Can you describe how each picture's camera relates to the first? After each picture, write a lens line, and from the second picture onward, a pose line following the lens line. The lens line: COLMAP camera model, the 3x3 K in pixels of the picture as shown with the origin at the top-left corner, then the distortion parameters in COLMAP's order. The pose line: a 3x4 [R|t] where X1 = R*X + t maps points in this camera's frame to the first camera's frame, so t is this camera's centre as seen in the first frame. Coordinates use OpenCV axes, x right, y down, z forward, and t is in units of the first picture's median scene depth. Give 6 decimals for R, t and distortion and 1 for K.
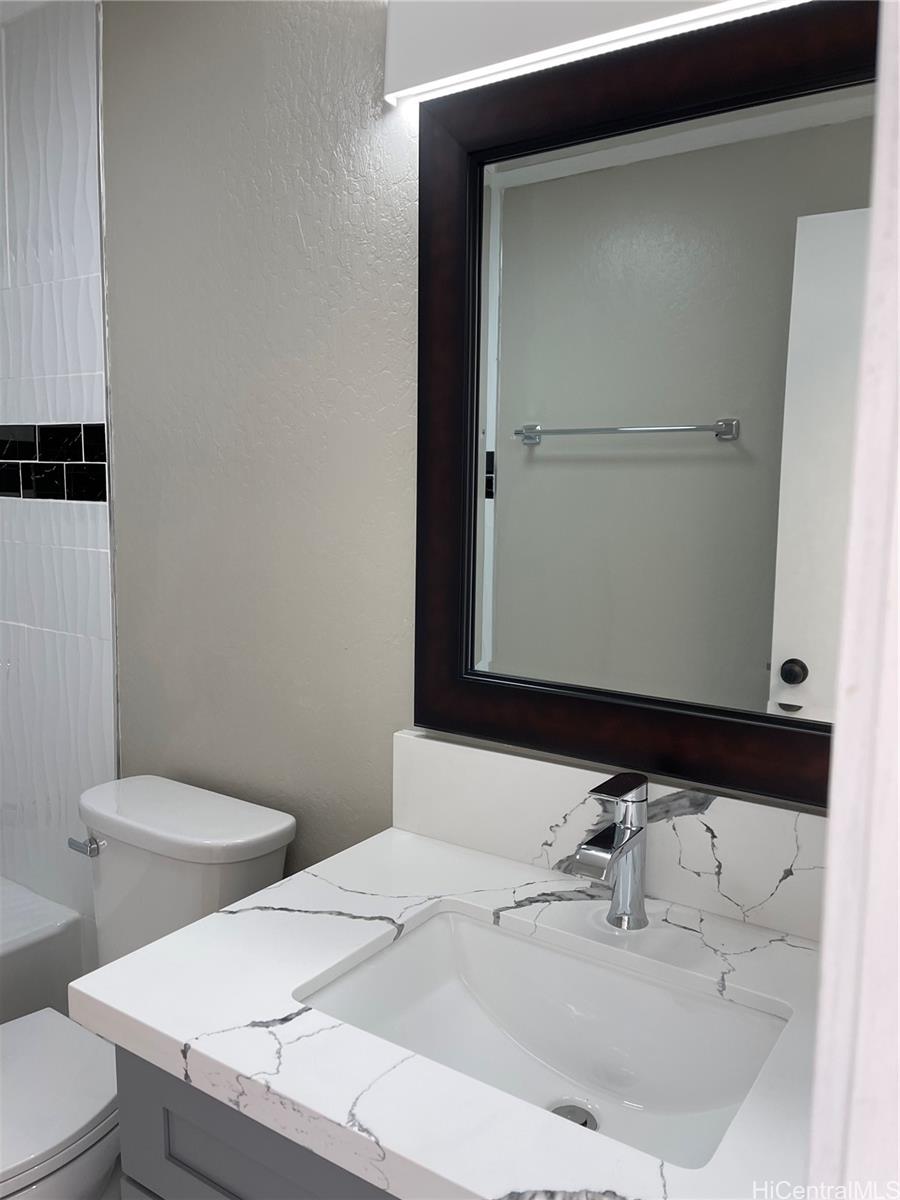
lens RADIAL K [[917.2, 0, 453.6], [0, 917.2, 604.7], [0, 0, 1]] dist [0.048137, -0.048773]
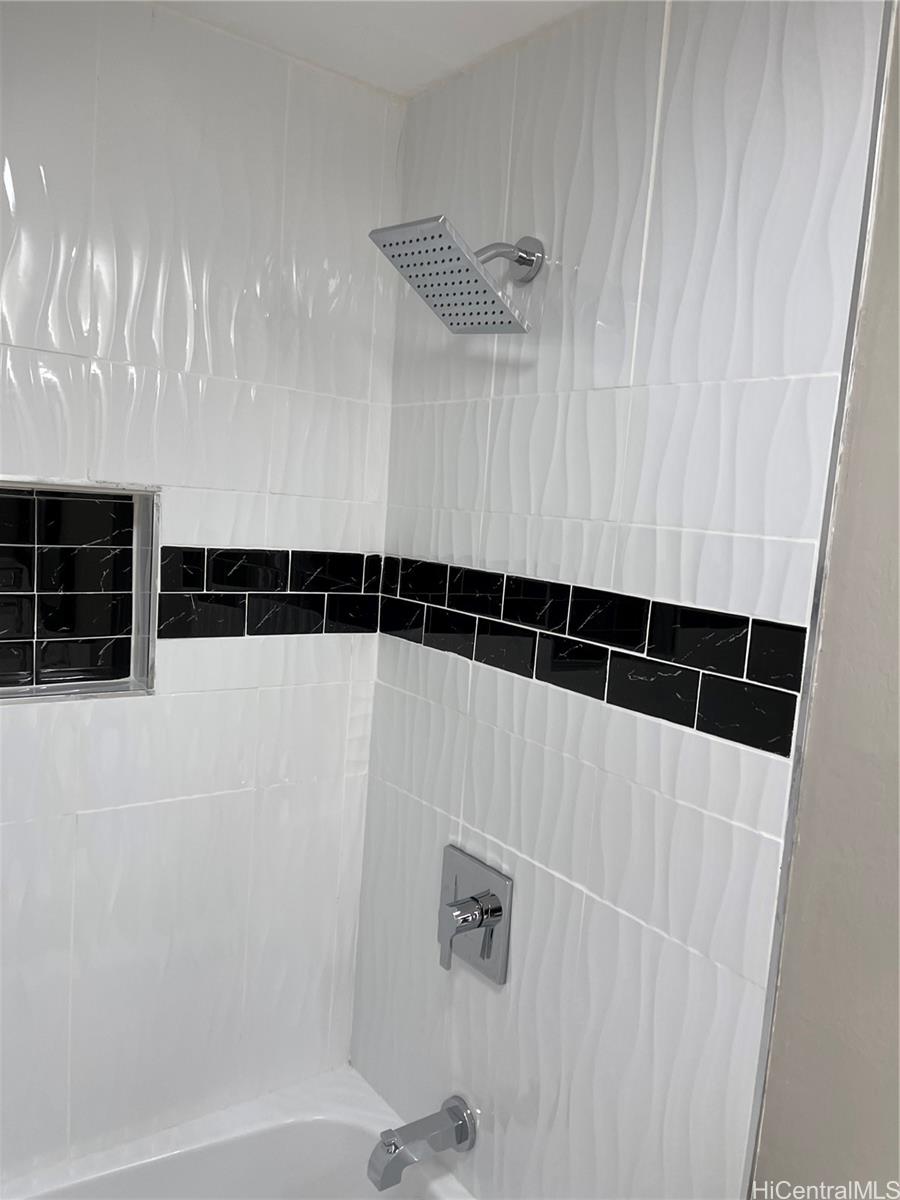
lens RADIAL K [[912.8, 0, 468.7], [0, 912.8, 617.1], [0, 0, 1]] dist [0.027531, -0.001313]
pose [[0.947119, 0.092436, -0.307282, -0.470189], [-0.098184, 0.995163, -0.003264, -0.210577], [0.305493, 0.033262, 0.951613, 0.455921]]
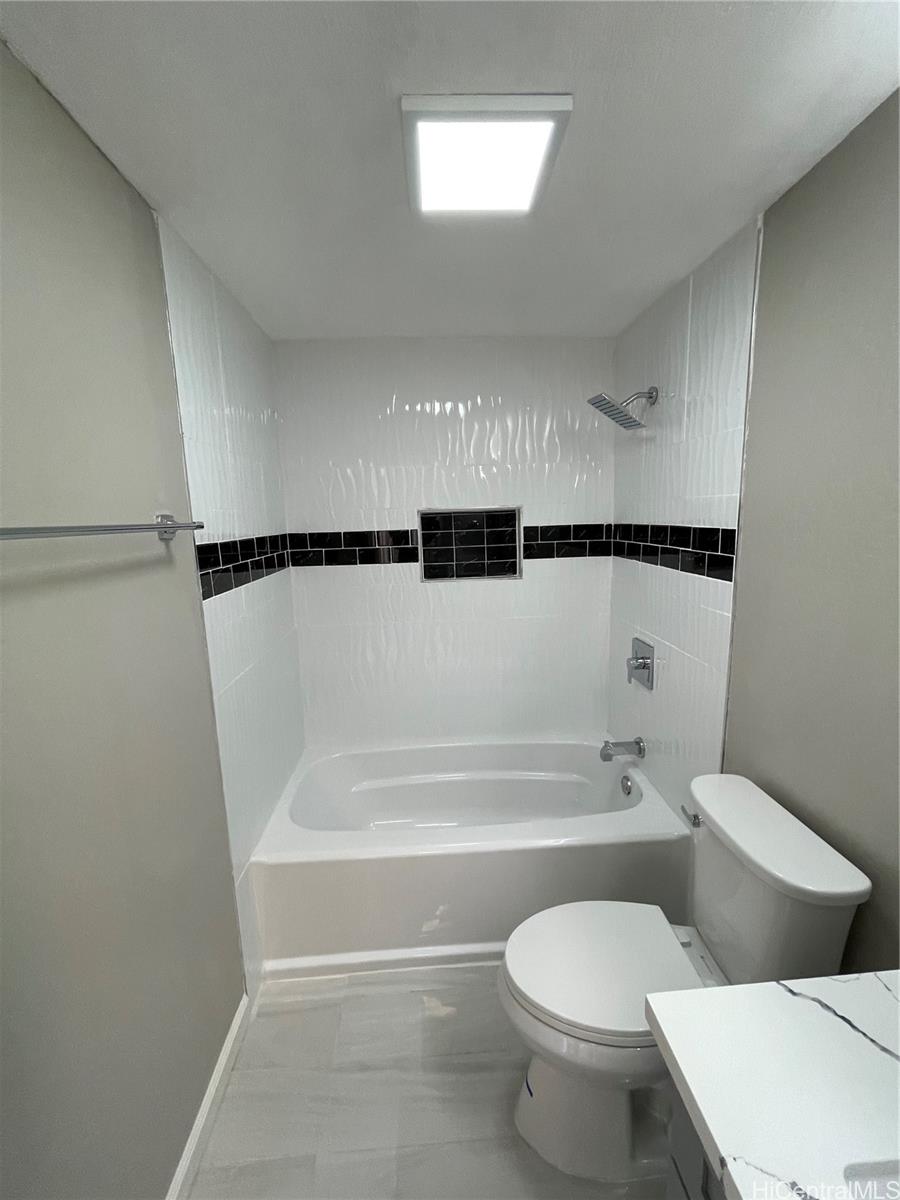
lens RADIAL K [[484.0, 0, 449.8], [0, 484.0, 597.4], [0, 0, 1]] dist [-0.002374, -0.000210]
pose [[0.610976, 0.095261, -0.785897, -0.052106], [-0.056702, 0.995450, 0.076580, -0.142718], [0.789616, -0.002227, 0.613597, 0.206104]]
